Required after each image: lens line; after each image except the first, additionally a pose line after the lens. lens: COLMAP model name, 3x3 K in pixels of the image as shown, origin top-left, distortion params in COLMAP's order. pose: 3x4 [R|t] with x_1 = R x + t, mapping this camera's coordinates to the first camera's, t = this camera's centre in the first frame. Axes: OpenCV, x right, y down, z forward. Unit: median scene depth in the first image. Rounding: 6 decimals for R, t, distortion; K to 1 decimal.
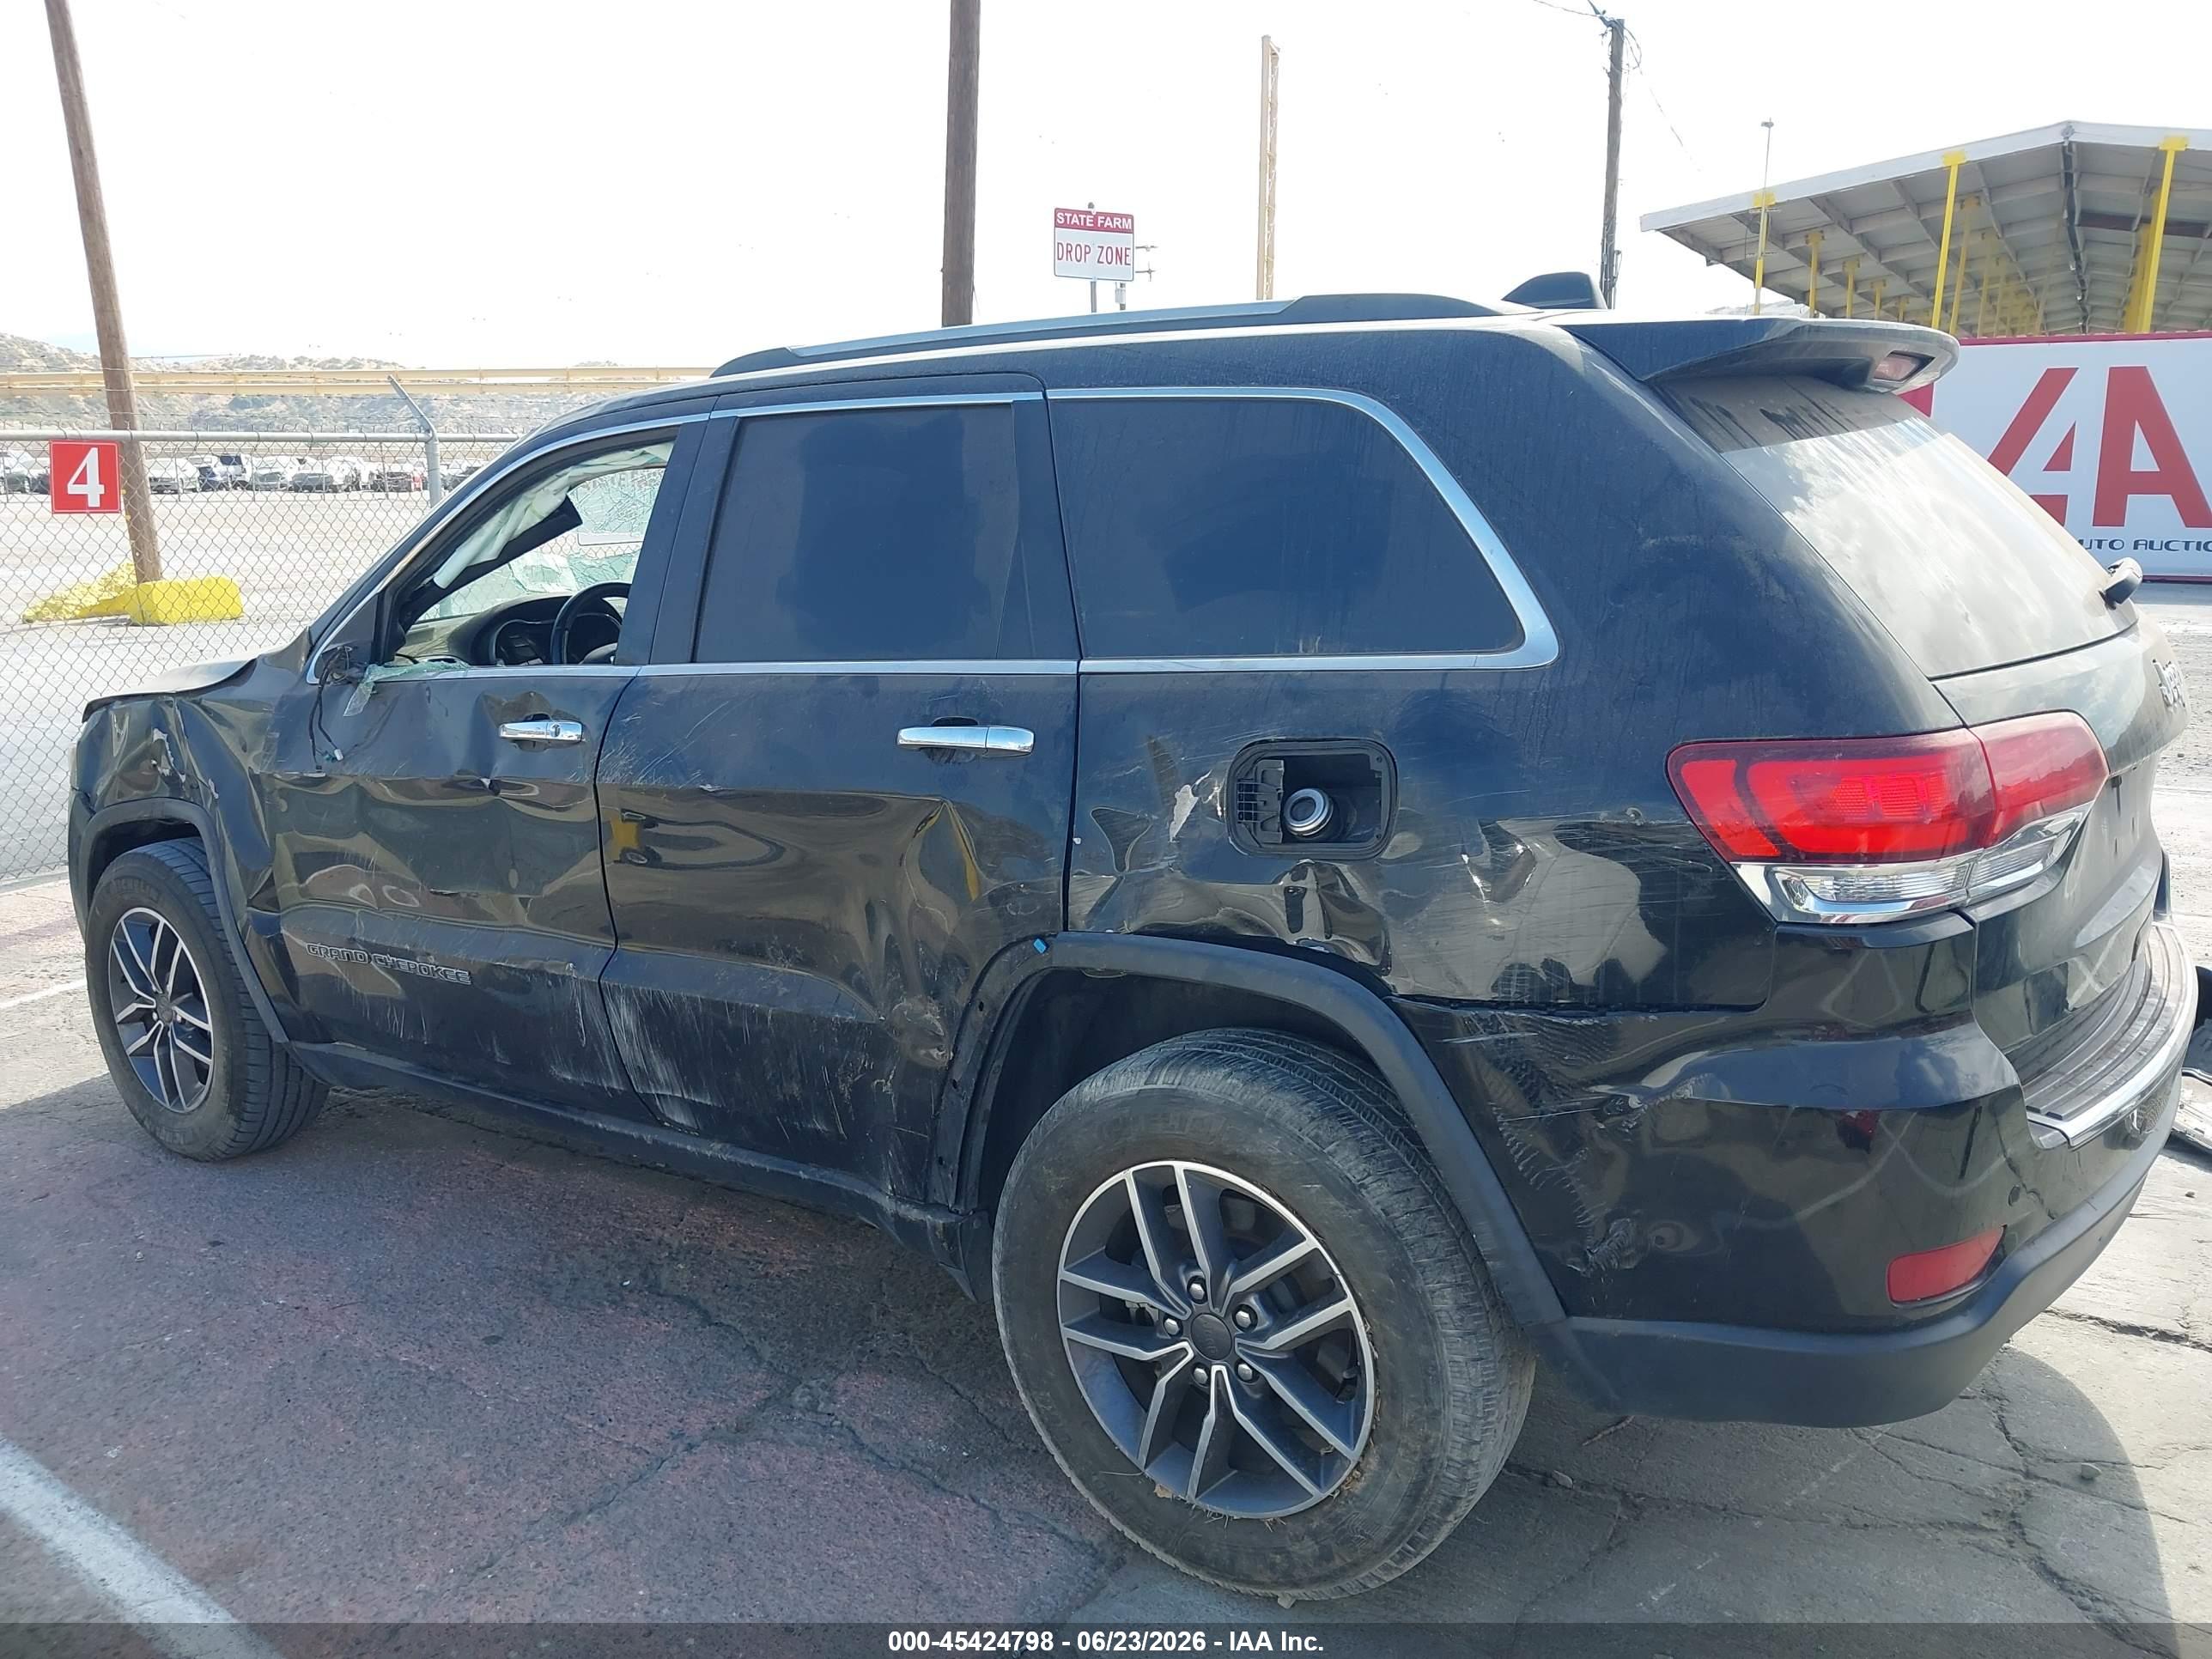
lens RADIAL K [[1857.7, 0, 1061.9], [0, 1857.7, 822.7], [0, 0, 1]] dist [0.018768, -0.009879]
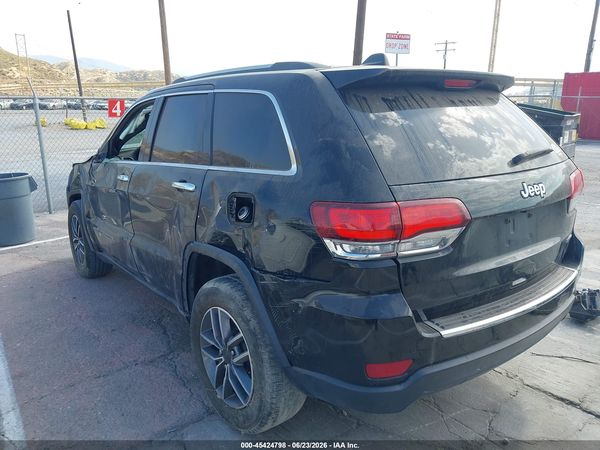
lens RADIAL K [[503.9, 0, 288.1], [0, 503.9, 223.2], [0, 0, 1]] dist [0.018768, -0.009879]
pose [[0.956609, 0.075962, -0.281300, 0.459290], [-0.064617, 0.996686, 0.049403, -0.037618], [0.284120, -0.029083, 0.958347, 0.107829]]
